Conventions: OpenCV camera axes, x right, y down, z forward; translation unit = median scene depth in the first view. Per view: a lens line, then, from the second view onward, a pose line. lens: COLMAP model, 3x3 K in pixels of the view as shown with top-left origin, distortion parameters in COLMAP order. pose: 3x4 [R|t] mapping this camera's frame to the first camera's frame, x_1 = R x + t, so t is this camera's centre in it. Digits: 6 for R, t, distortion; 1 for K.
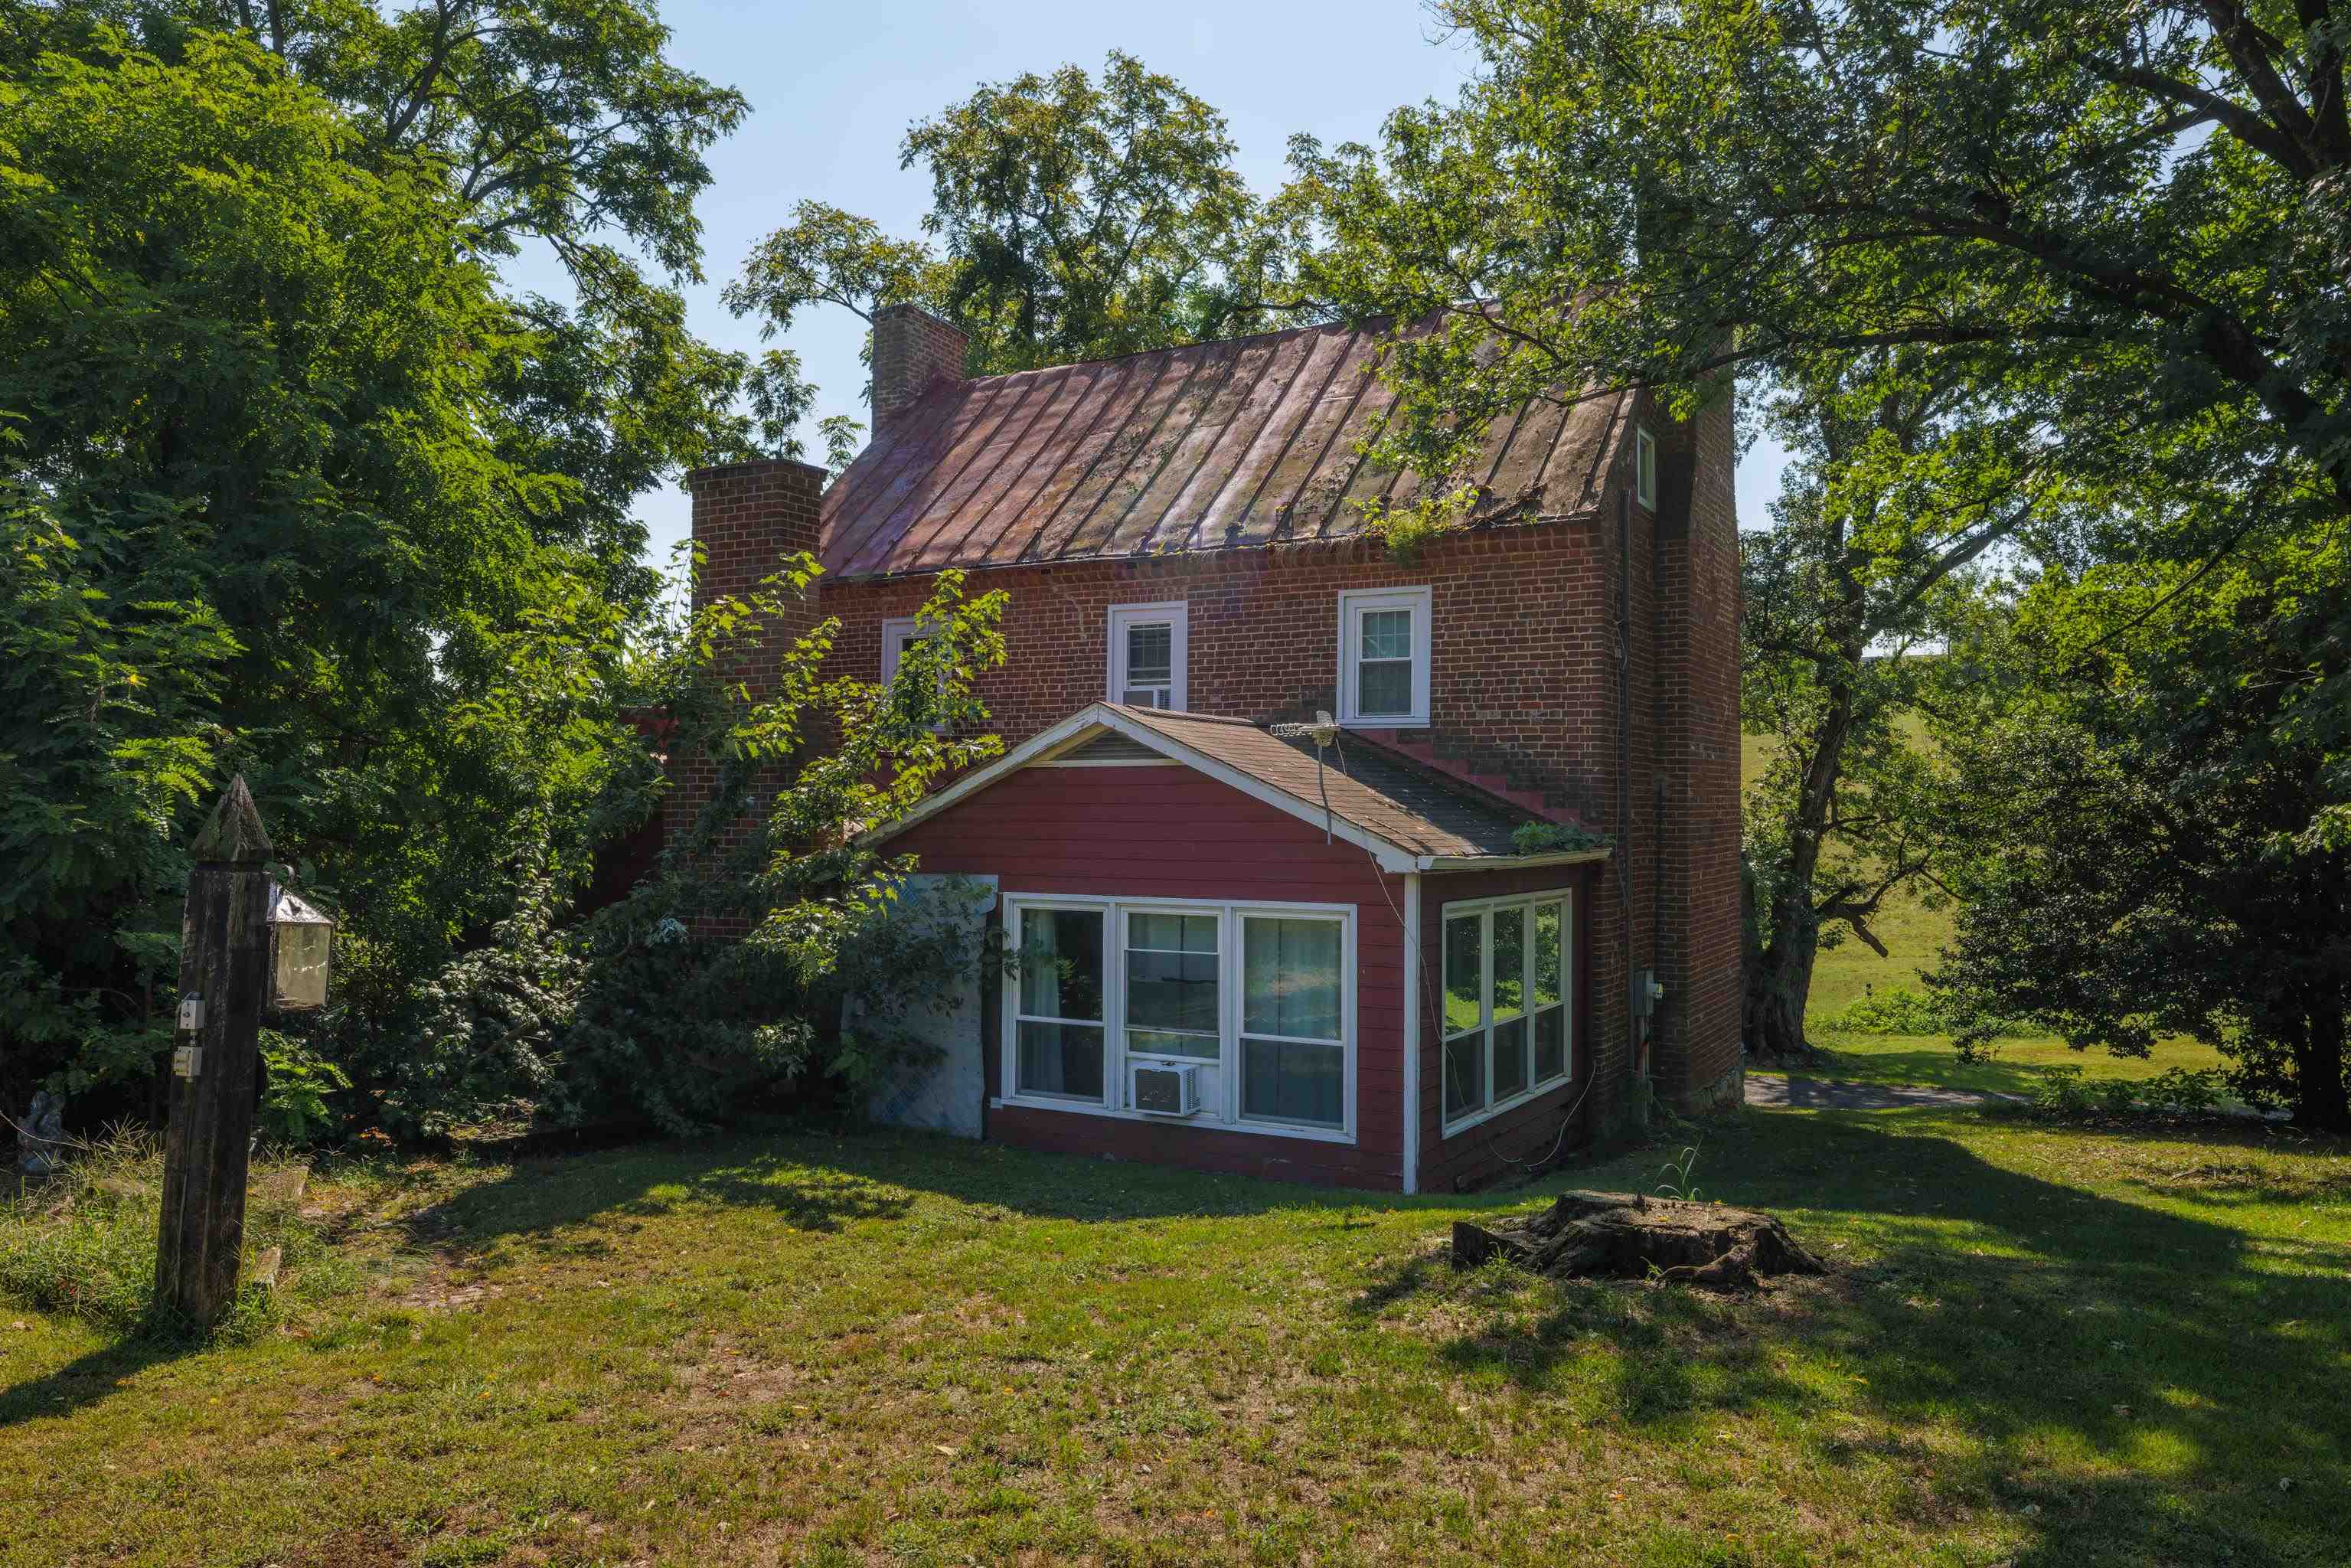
lens RADIAL K [[1691.9, 0, 1177.3], [0, 1691.9, 778.8], [0, 0, 1]] dist [0.014265, 0.003212]
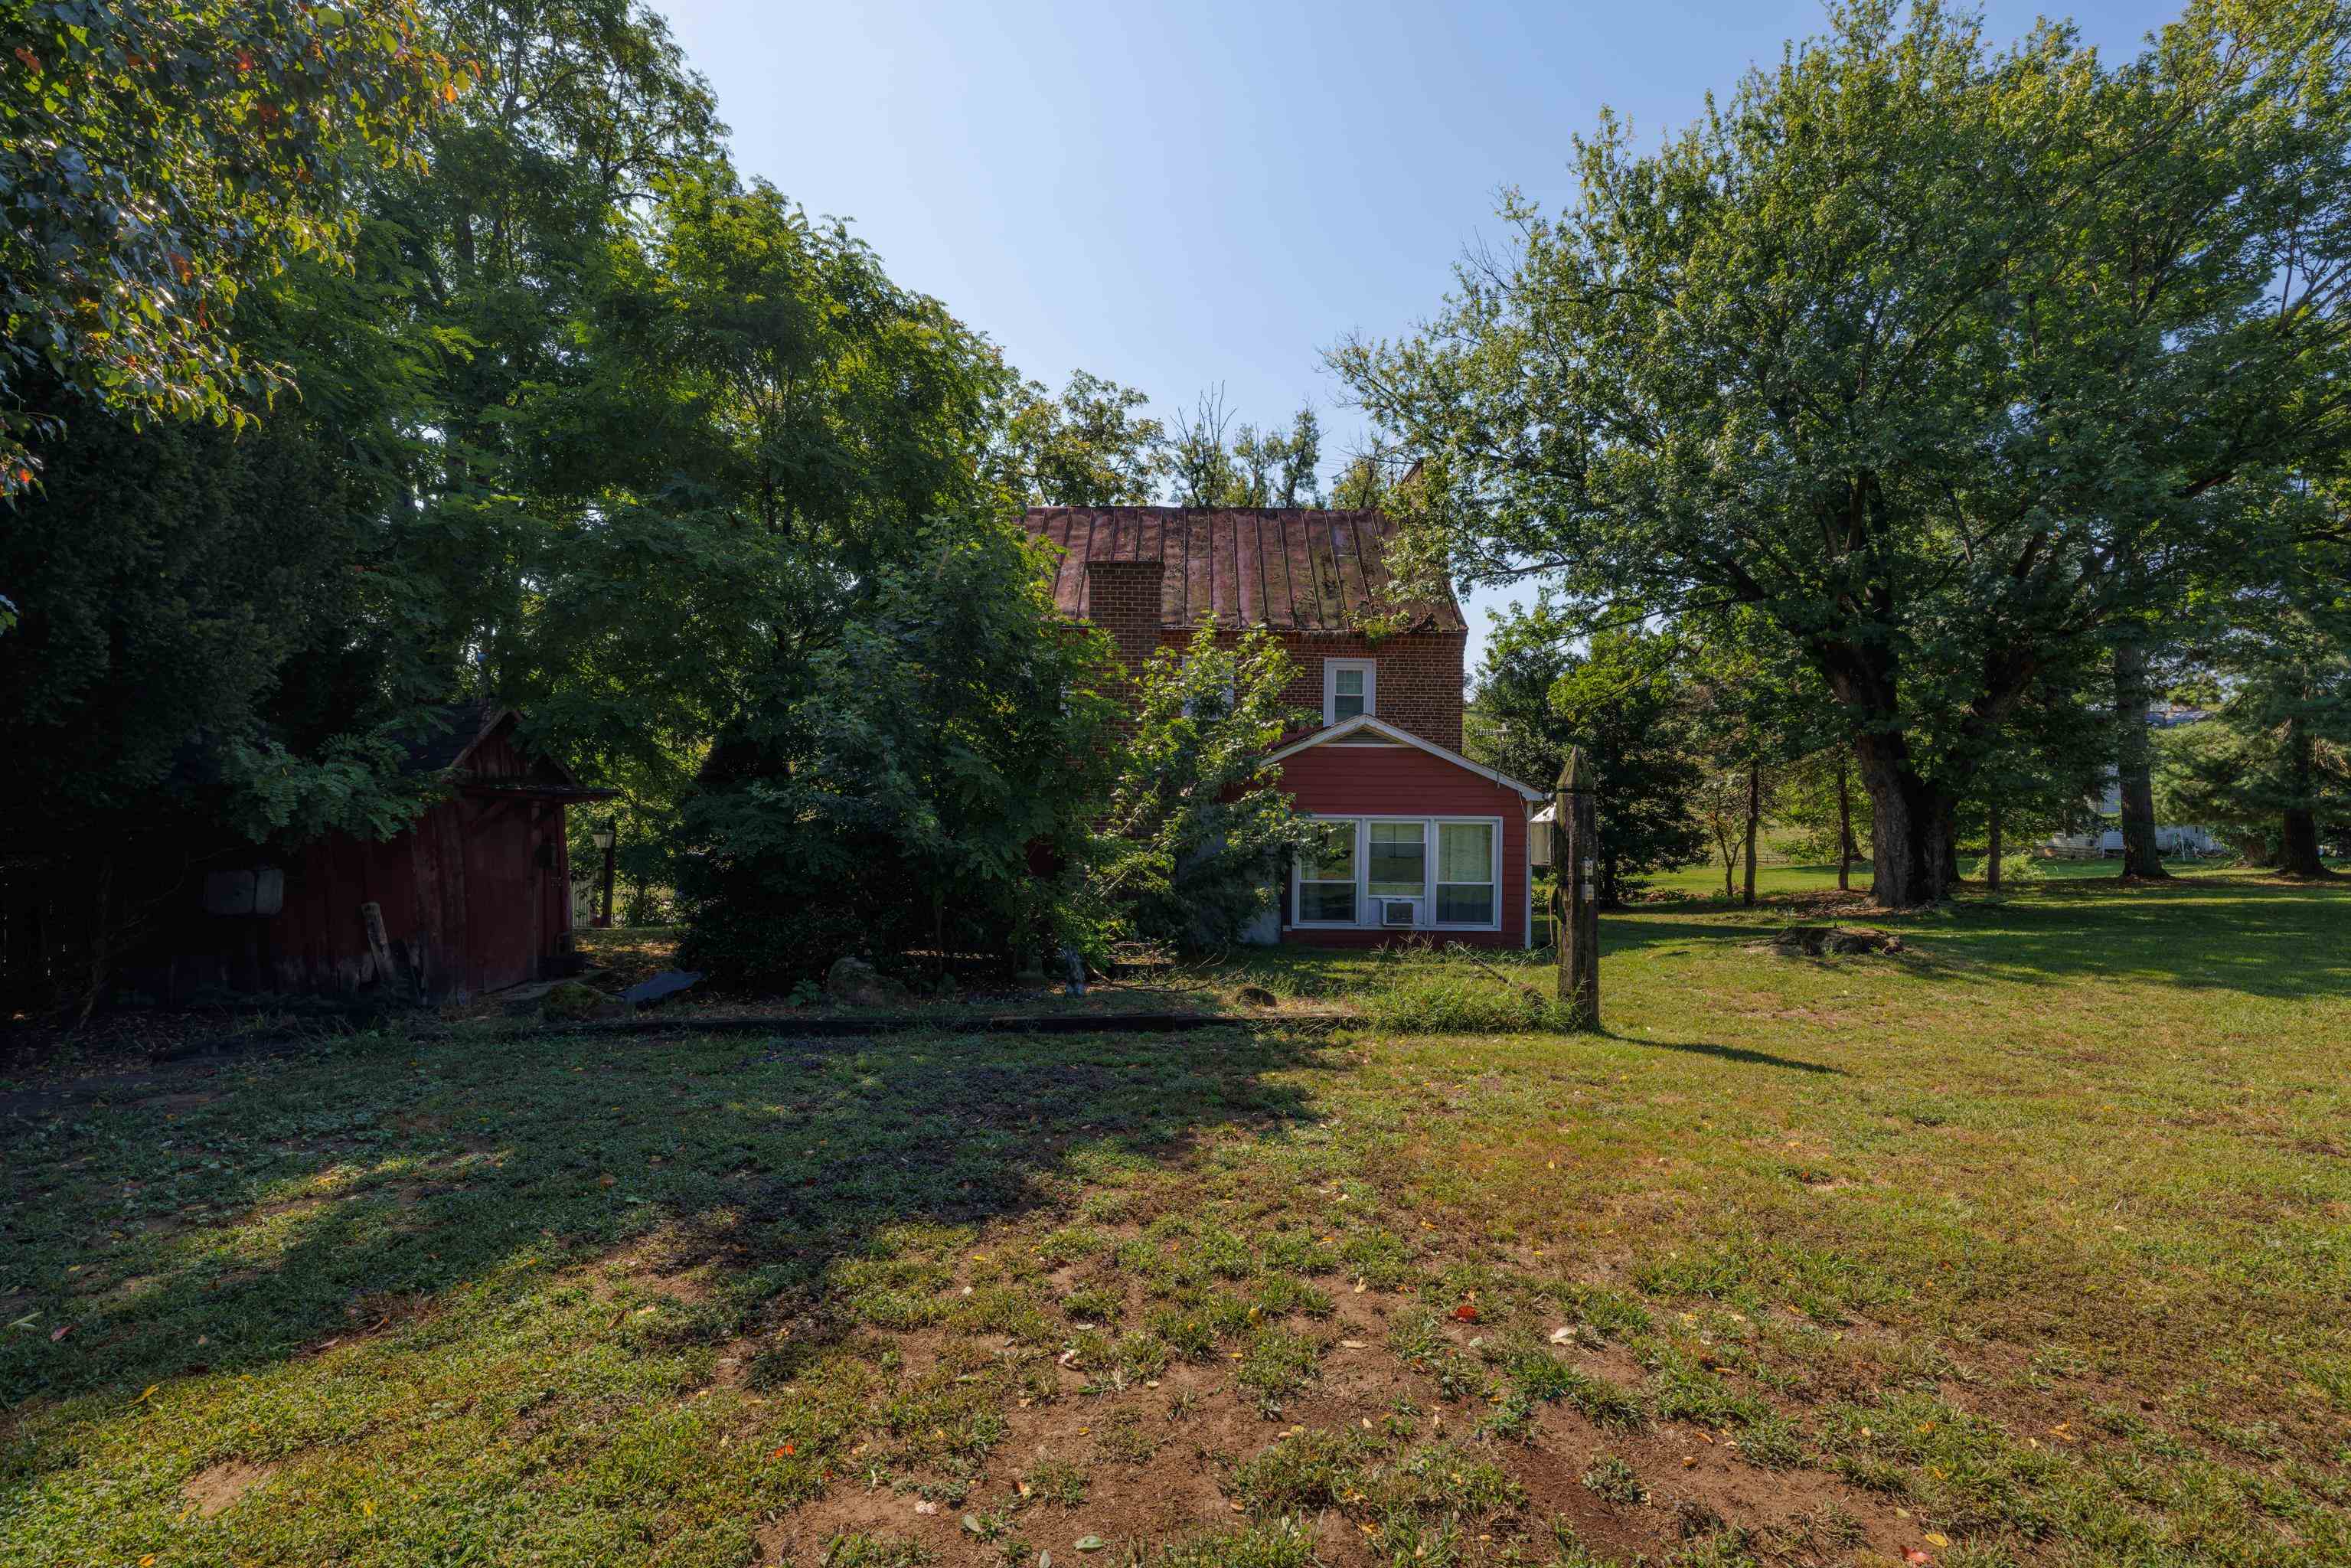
lens RADIAL K [[1009.7, 0, 1175.7], [0, 1009.7, 791.0], [0, 0, 1]] dist [0.008583, 0.000115]
pose [[0.850962, 0.001268, 0.525225, -0.791342], [-0.017688, 0.999499, 0.026245, 0.015393], [-0.524929, -0.031624, 0.850558, 0.134618]]
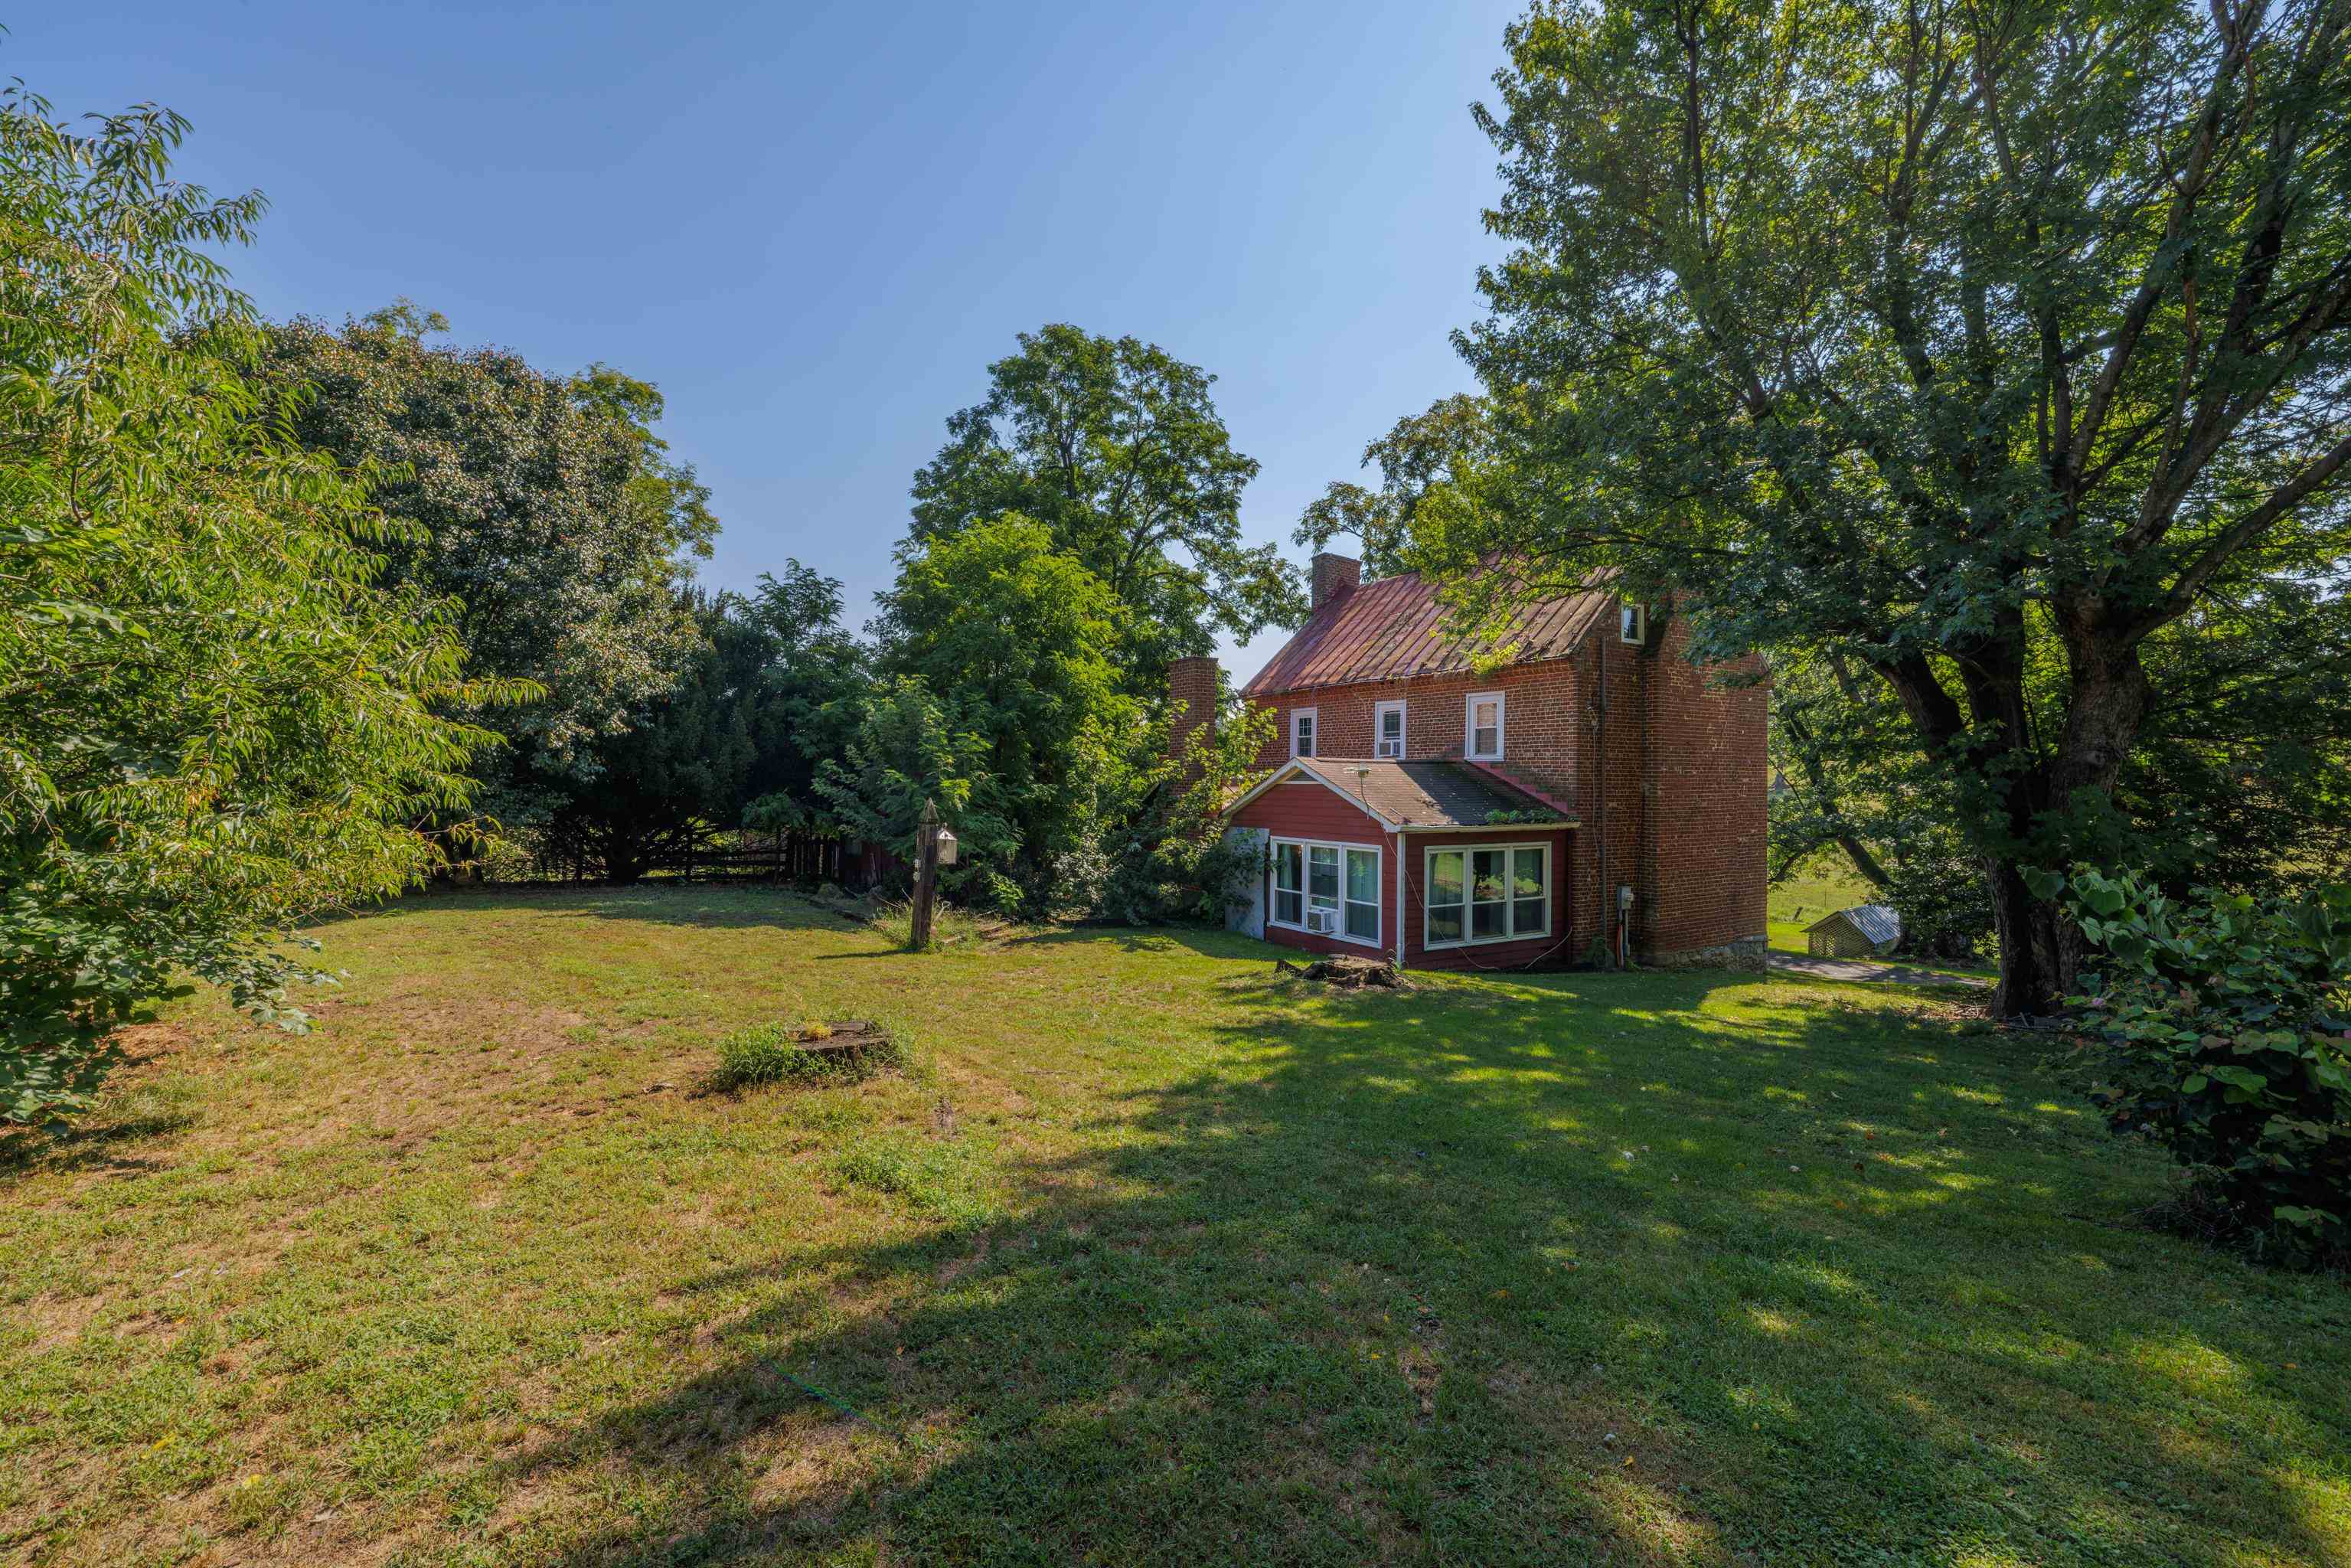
lens RADIAL K [[1009.7, 0, 1168.8], [0, 1009.7, 794.8], [0, 0, 1]] dist [0.008583, 0.000115]
pose [[0.872272, 0.007075, -0.488970, 0.467093], [0.007993, 0.999556, 0.028720, -0.033030], [0.488956, -0.028960, 0.871828, -0.306797]]
